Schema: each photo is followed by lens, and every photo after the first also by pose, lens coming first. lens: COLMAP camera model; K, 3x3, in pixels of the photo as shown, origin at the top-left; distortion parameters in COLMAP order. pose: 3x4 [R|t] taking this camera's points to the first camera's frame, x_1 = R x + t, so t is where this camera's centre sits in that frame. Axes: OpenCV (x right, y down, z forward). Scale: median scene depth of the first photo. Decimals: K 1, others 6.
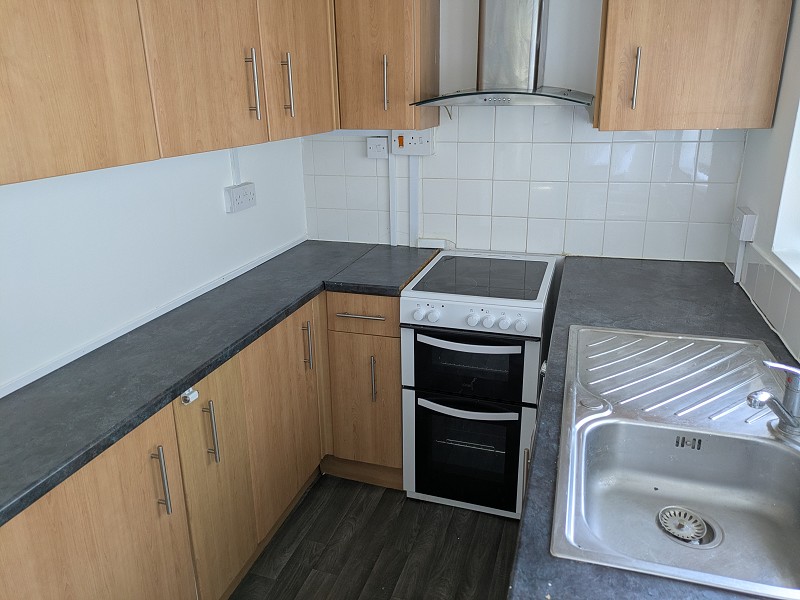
lens RADIAL K [[596.1, 0, 403.2], [0, 596.1, 295.6], [0, 0, 1]] dist [0.056942, -0.047492]
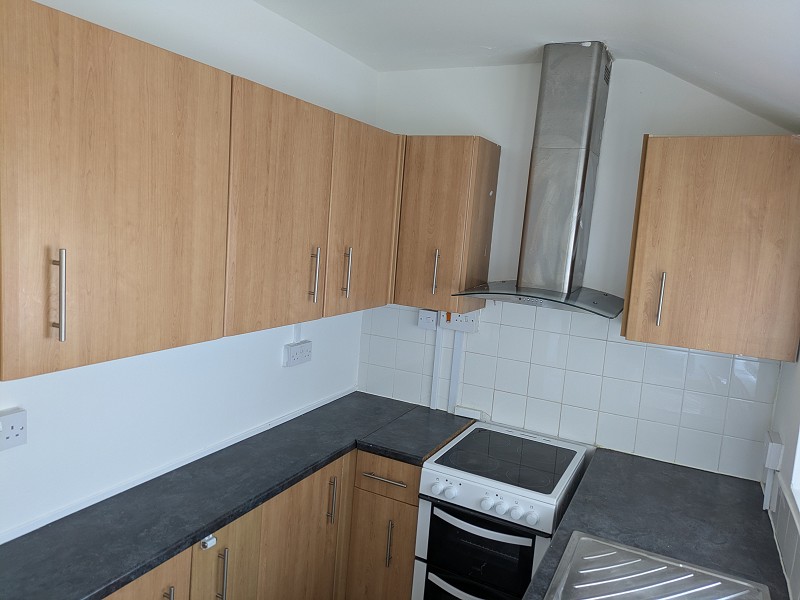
lens RADIAL K [[596.1, 0, 393.6], [0, 596.1, 298.6], [0, 0, 1]] dist [0.056942, -0.047492]
pose [[0.980374, 0.111969, -0.162265, 0.089908], [-0.142473, 0.971280, -0.190572, -0.085544], [0.136267, 0.209950, 0.968170, -0.107049]]
